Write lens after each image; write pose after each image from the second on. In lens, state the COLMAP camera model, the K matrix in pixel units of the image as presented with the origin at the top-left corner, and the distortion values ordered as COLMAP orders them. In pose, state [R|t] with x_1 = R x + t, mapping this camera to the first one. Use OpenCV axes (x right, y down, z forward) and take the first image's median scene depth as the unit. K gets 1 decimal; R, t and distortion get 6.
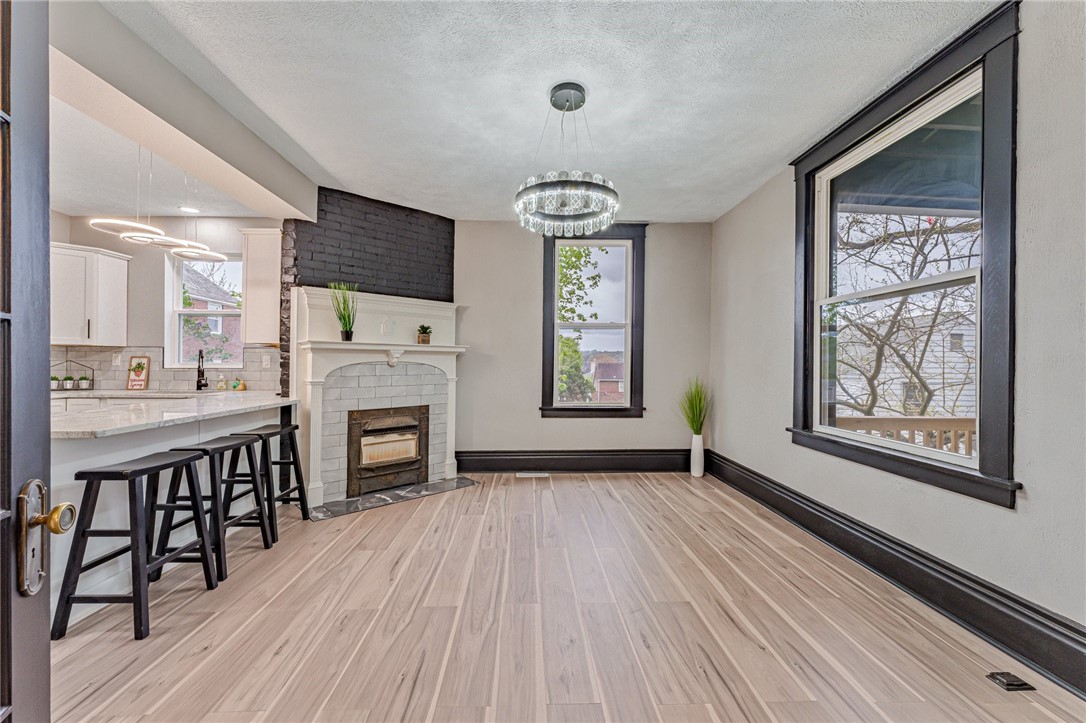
lens RADIAL K [[462.4, 0, 548.0], [0, 462.4, 357.0], [0, 0, 1]] dist [0.000678, 0.000073]
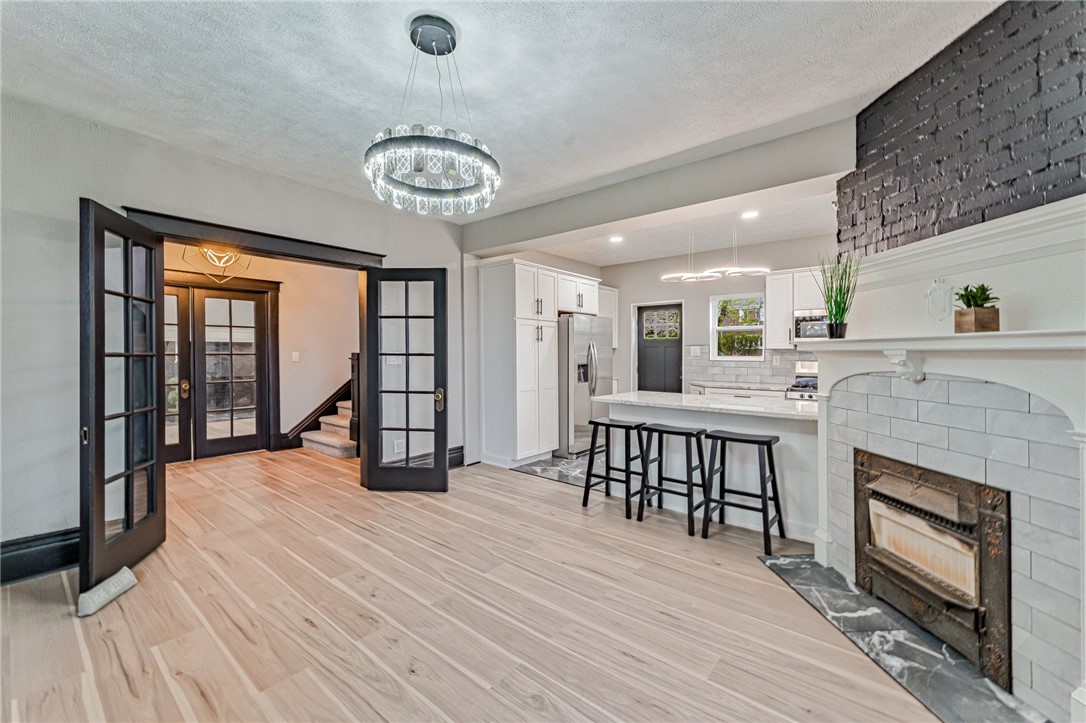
lens RADIAL K [[462.4, 0, 548.0], [0, 462.4, 357.0], [0, 0, 1]] dist [0.000678, 0.000073]
pose [[-0.694582, 0.000390, -0.719414, 0.302545], [0.003810, 0.999988, -0.003136, -0.007302], [0.719404, -0.004919, -0.694575, 1.079122]]
